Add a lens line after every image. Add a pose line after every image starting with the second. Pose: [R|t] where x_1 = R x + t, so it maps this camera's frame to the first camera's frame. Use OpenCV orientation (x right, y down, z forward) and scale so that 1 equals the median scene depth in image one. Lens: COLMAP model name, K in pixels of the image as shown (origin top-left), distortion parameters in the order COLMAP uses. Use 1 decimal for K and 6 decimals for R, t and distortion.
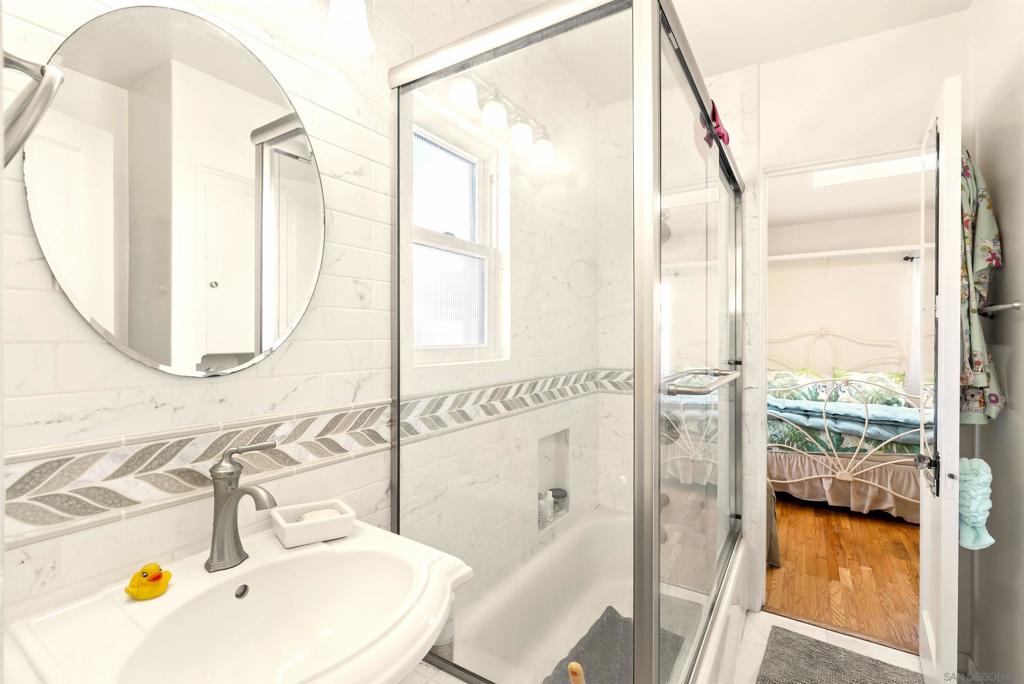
lens RADIAL K [[465.9, 0, 508.0], [0, 465.9, 340.4], [0, 0, 1]] dist [0.000817, 0.000009]
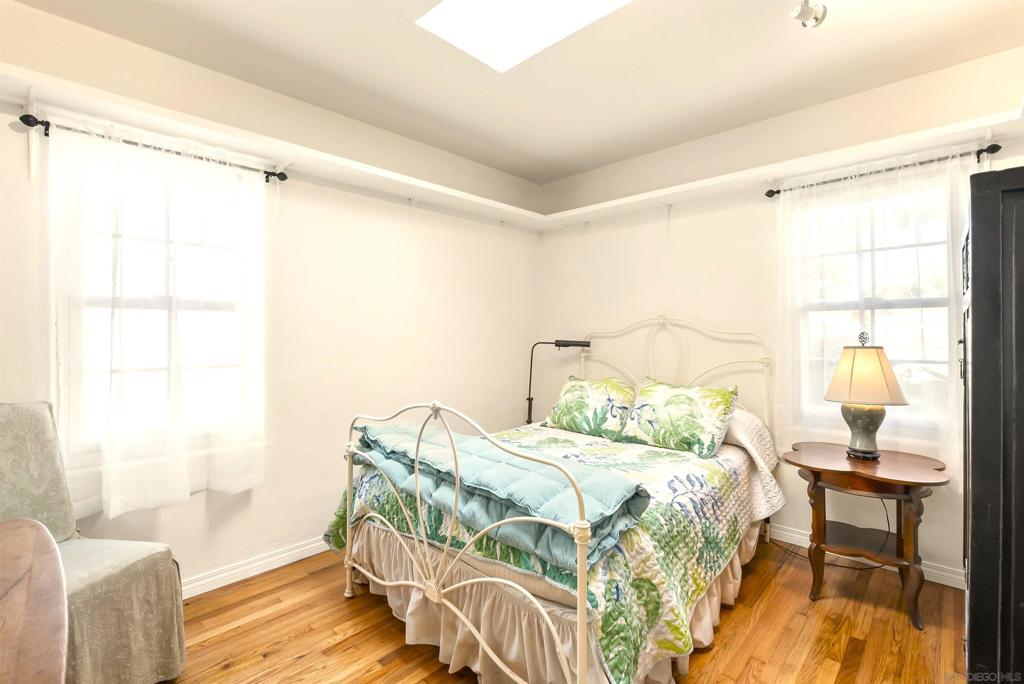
lens RADIAL K [[465.9, 0, 517.1], [0, 465.9, 338.0], [0, 0, 1]] dist [0.000817, 0.000009]
pose [[0.981947, -0.001279, -0.189152, 0.717267], [0.001893, 0.999994, 0.003065, 0.004537], [0.189147, -0.003367, 0.981943, 0.398675]]
